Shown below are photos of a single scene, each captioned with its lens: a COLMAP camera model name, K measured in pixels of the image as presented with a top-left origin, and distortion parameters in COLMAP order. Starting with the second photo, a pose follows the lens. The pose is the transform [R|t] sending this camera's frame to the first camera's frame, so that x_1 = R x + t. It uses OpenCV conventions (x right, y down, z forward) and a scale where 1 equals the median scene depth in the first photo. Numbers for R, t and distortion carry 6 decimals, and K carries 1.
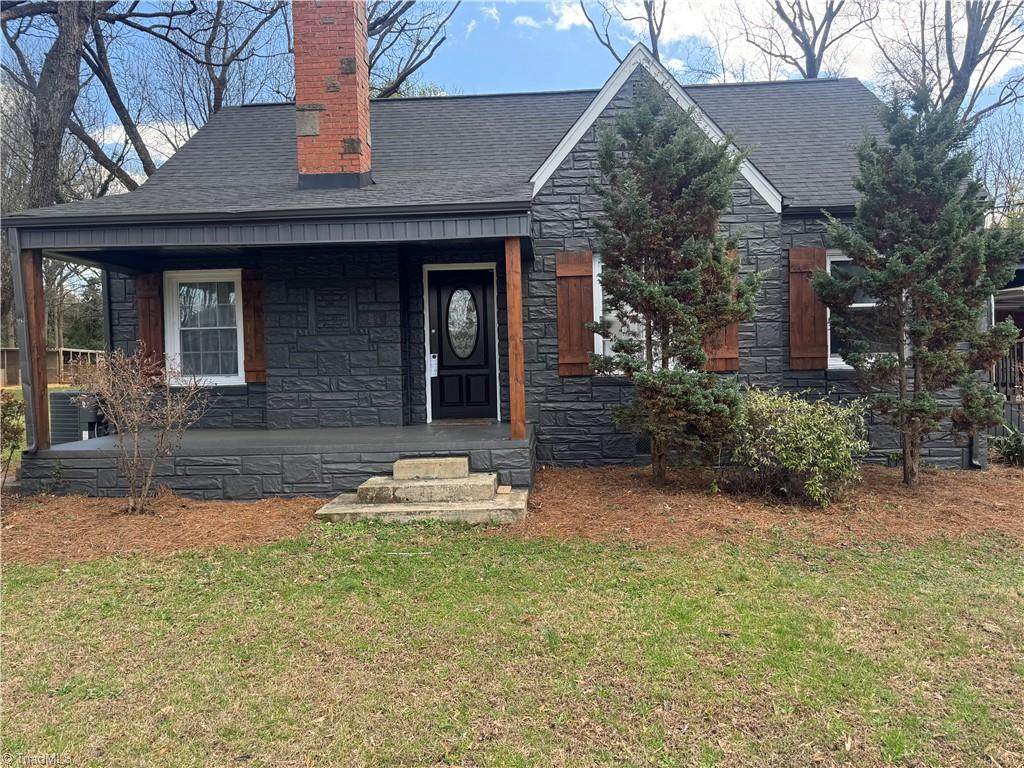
lens RADIAL K [[733.7, 0, 513.0], [0, 733.7, 387.0], [0, 0, 1]] dist [0.078266, -0.094781]
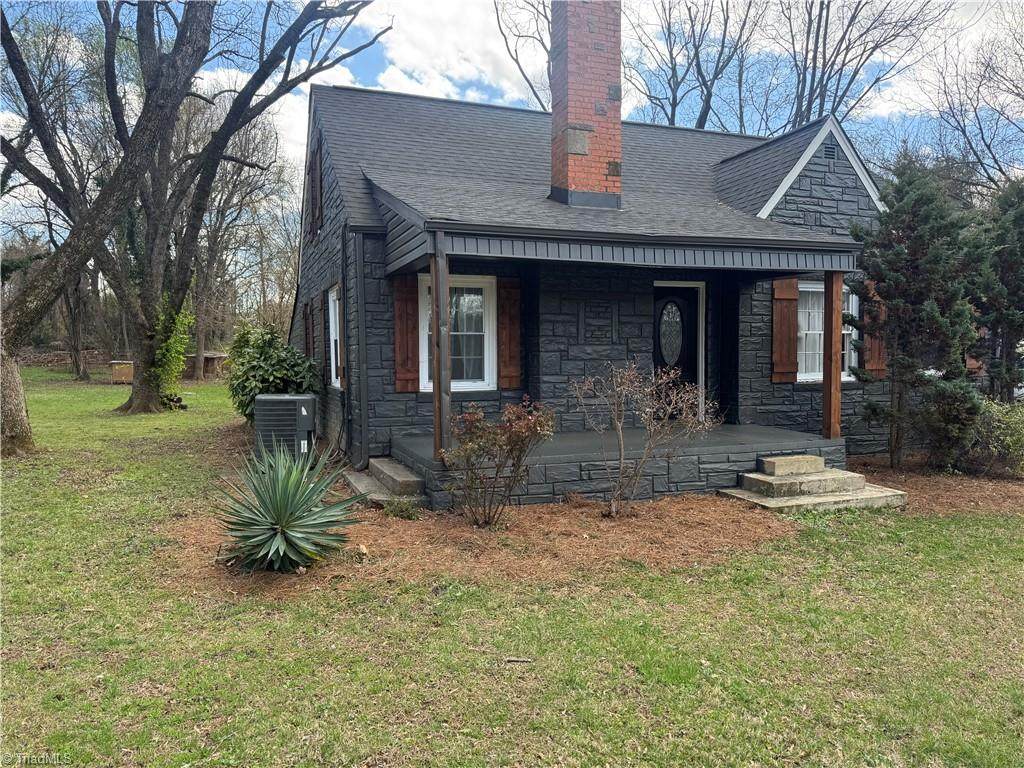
lens RADIAL K [[733.7, 0, 503.6], [0, 733.7, 390.8], [0, 0, 1]] dist [0.078266, -0.094781]
pose [[0.917276, -0.002204, 0.398247, -0.795080], [-0.004950, 0.999844, 0.016934, -0.020458], [-0.398222, -0.017504, 0.917122, 0.075724]]
